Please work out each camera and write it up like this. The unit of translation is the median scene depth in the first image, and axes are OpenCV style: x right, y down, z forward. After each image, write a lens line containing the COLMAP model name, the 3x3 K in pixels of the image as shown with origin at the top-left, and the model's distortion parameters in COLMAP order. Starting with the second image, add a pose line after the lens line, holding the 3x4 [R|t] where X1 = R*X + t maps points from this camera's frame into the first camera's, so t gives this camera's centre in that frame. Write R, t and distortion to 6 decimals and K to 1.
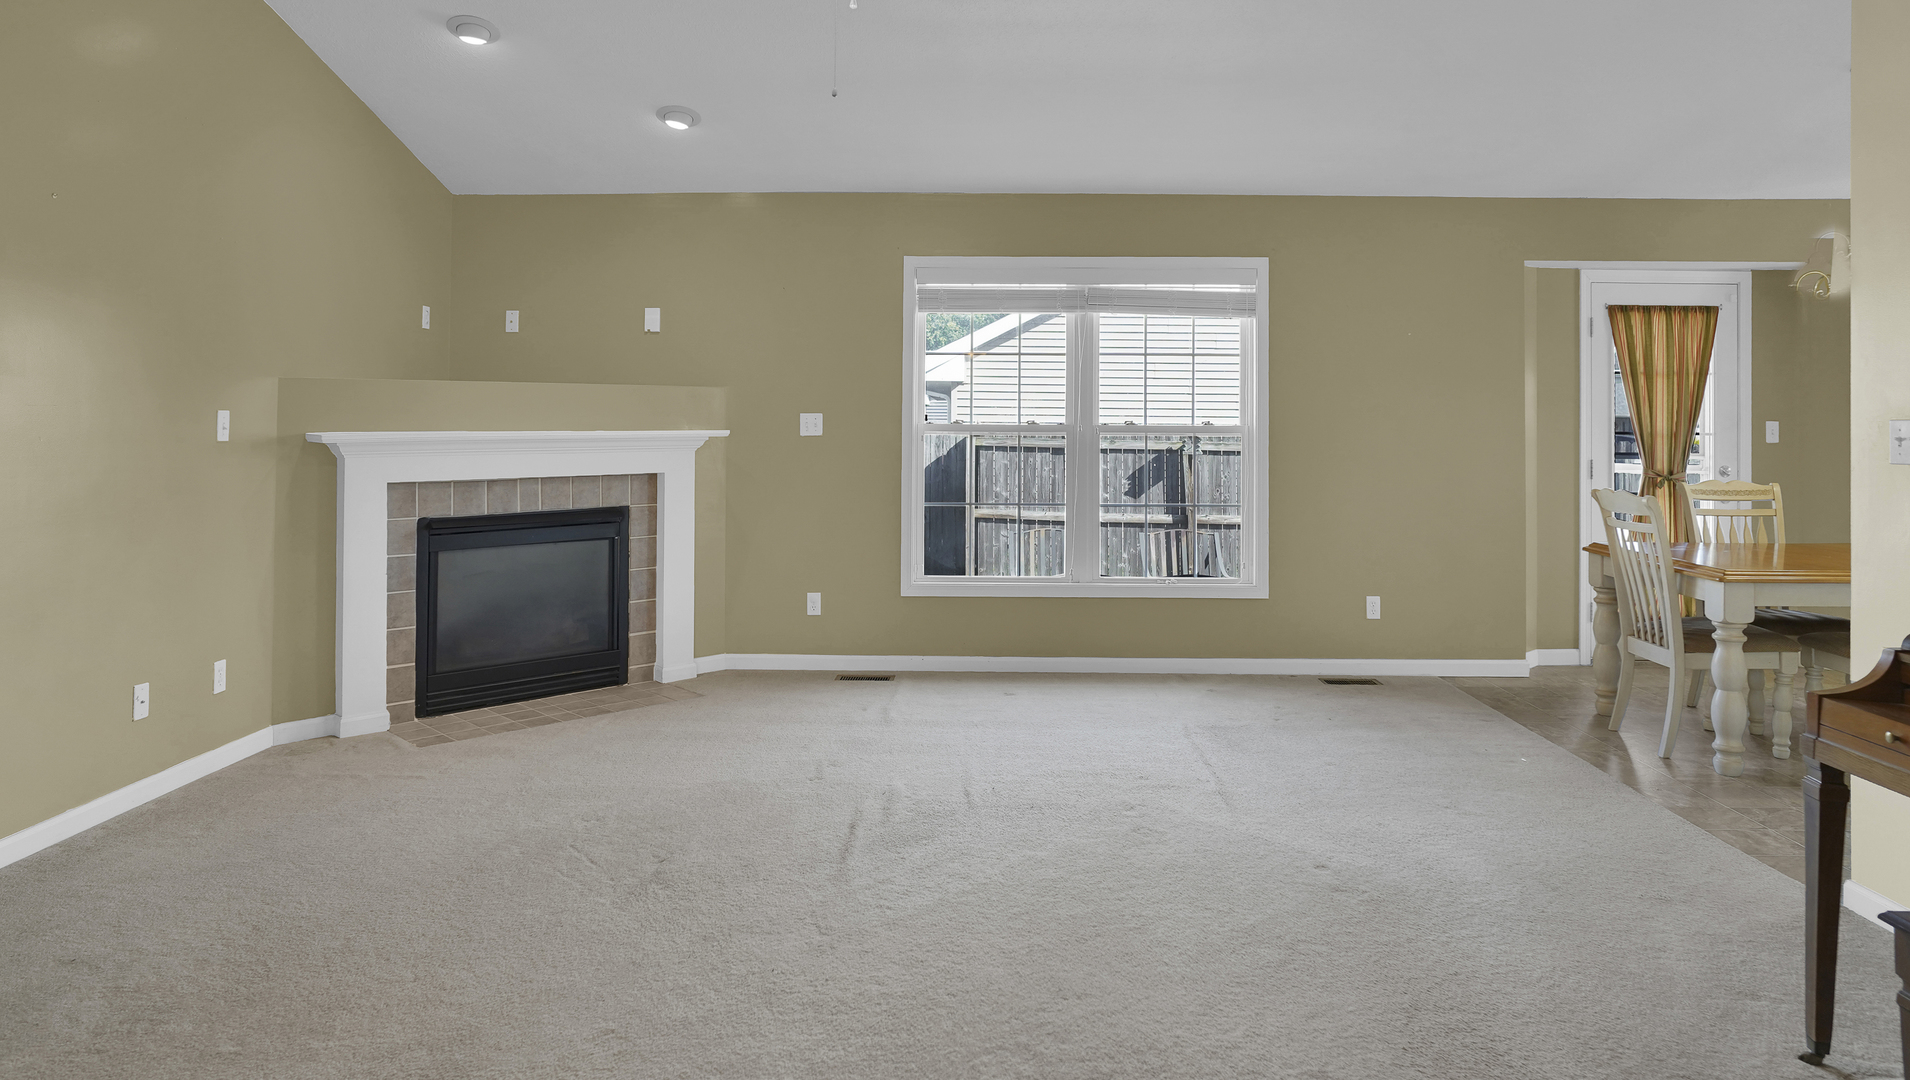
lens RADIAL K [[1227.8, 0, 981.5], [0, 1227.8, 395.3], [0, 0, 1]] dist [-0.005791, 0.000395]
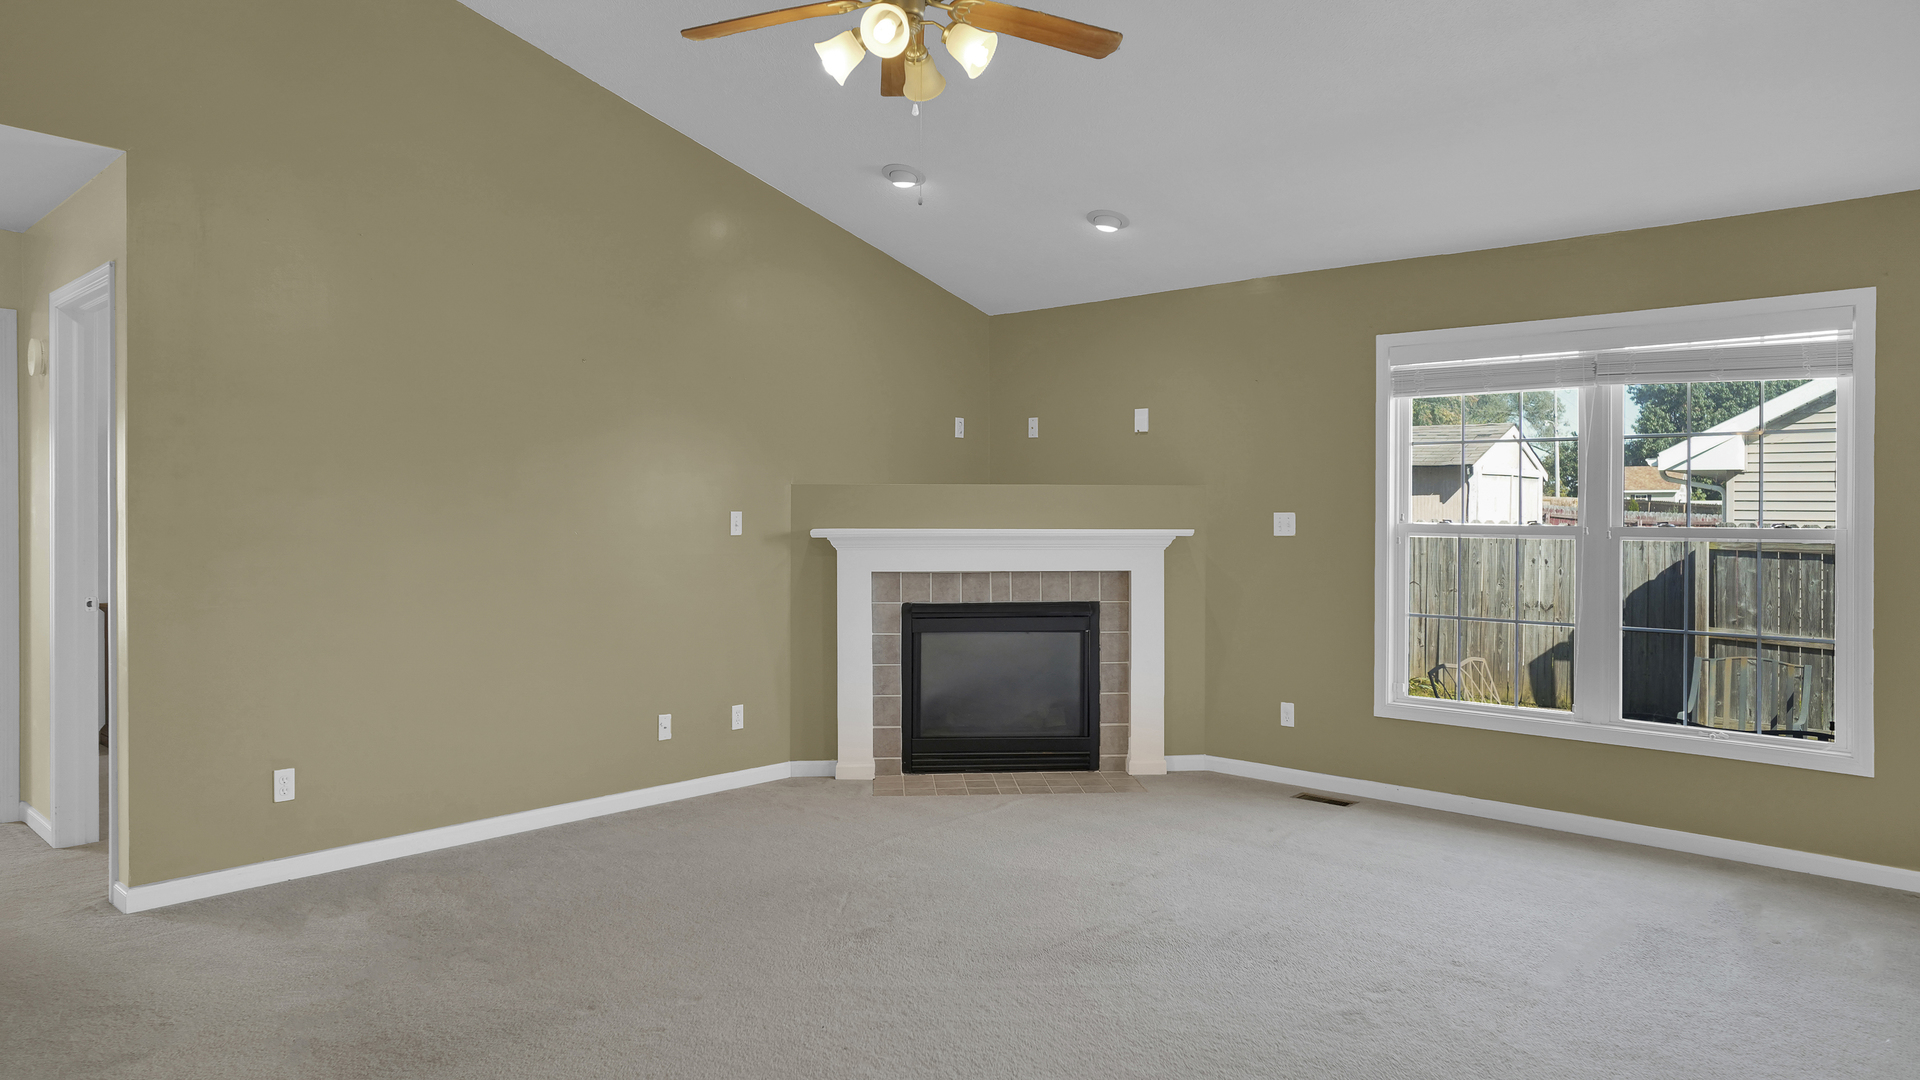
lens RADIAL K [[1239.1, 0, 982.7], [0, 1239.1, 533.7], [0, 0, 1]] dist [-0.036213, 0.049025]
pose [[0.753935, 0.010415, -0.656867, 0.327380], [0.012938, 0.999445, 0.030697, -0.000912], [0.656822, -0.031641, 0.753381, 0.144782]]
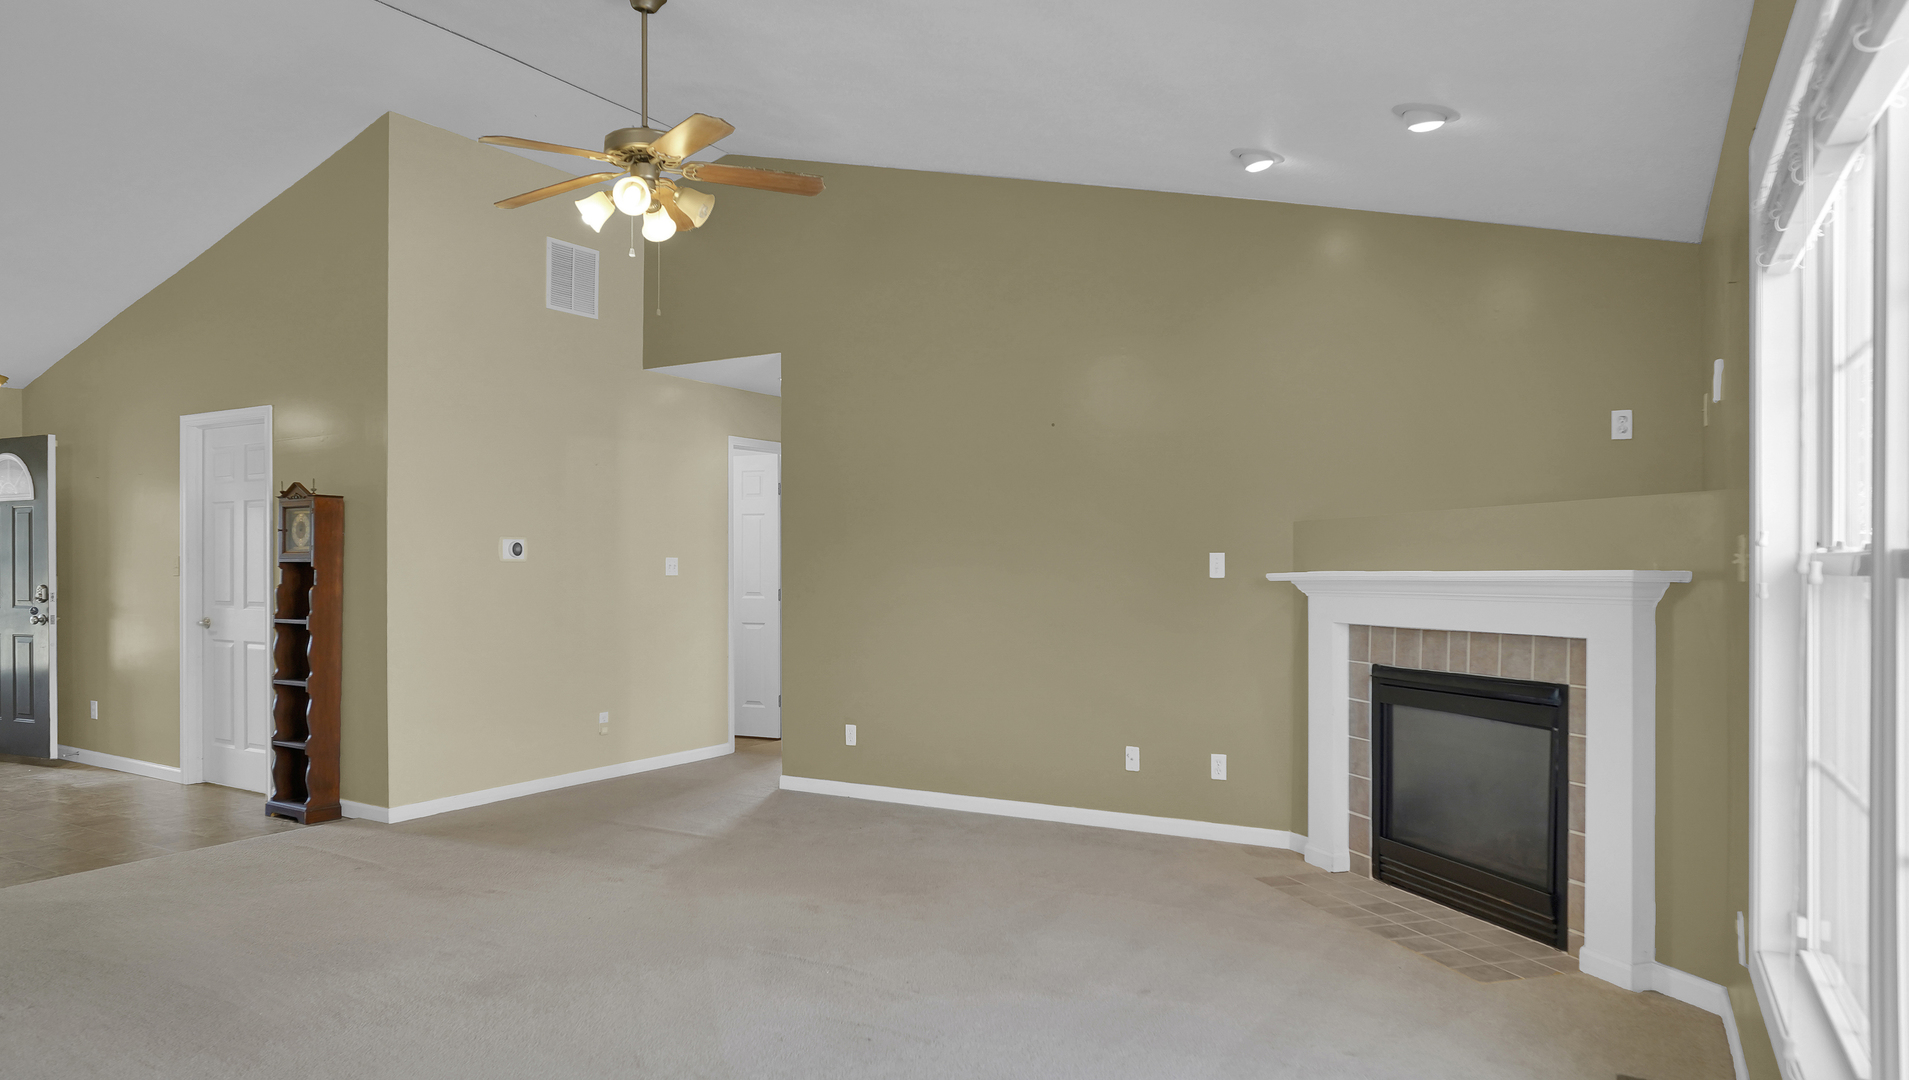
lens RADIAL K [[1227.2, 0, 883.3], [0, 1227.2, 573.7], [0, 0, 1]] dist [-0.005791, 0.000395]
pose [[-0.532678, -0.001518, -0.846316, 0.466514], [0.016225, 0.999796, -0.012006, 0.032117], [0.846162, -0.020127, -0.532545, 1.041101]]
